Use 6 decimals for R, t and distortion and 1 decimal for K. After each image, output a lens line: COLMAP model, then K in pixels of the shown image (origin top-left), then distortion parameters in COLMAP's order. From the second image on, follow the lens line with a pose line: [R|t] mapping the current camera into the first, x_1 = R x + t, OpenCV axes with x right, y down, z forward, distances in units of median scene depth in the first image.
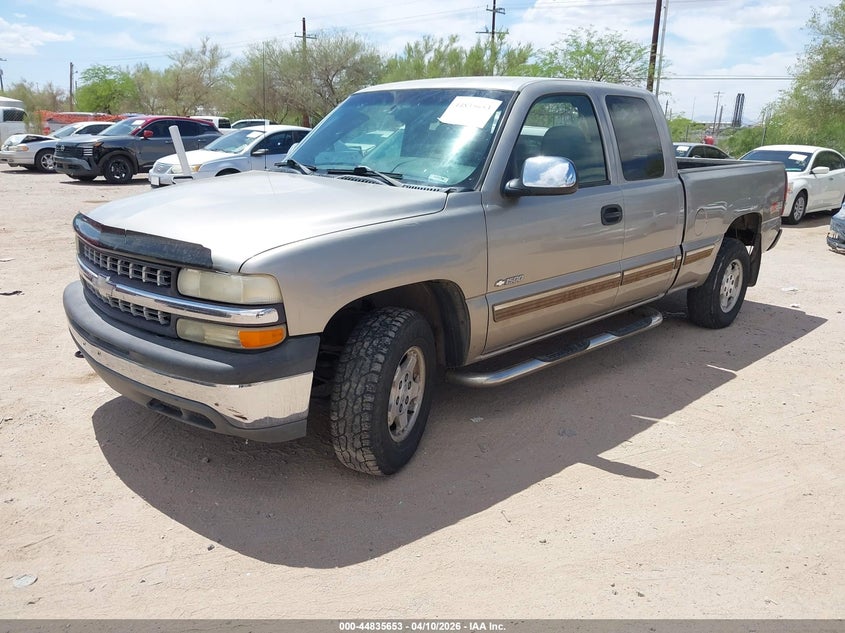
lens RADIAL K [[662.4, 0, 422.5], [0, 662.4, 316.5], [0, 0, 1]] dist [0.000303, 0.000881]
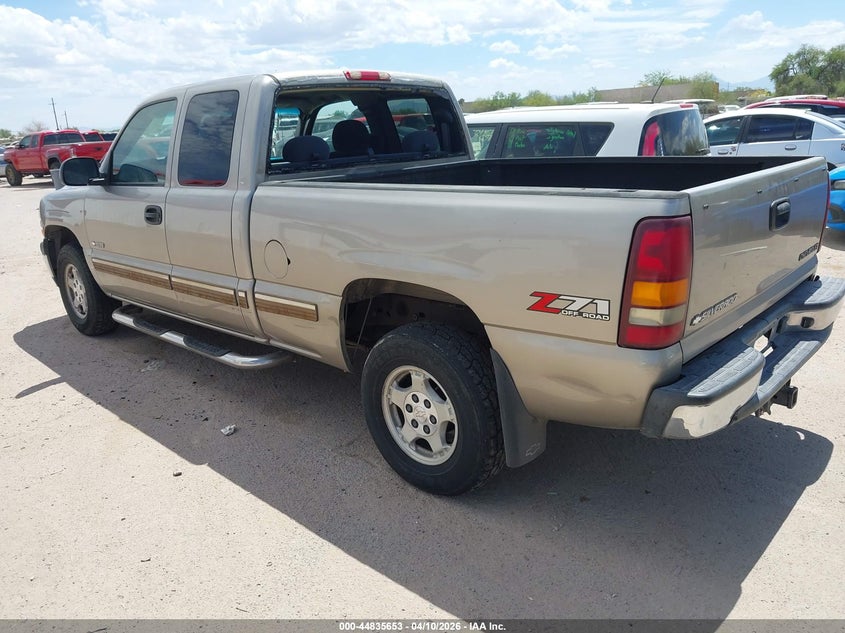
lens RADIAL K [[662.4, 0, 422.5], [0, 662.4, 316.5], [0, 0, 1]] dist [0.000303, 0.000881]
pose [[0.030848, 0.248265, -0.968201, 1.216246], [-0.220682, 0.946449, 0.235656, -0.309231], [0.974858, 0.206395, 0.083984, 1.224058]]
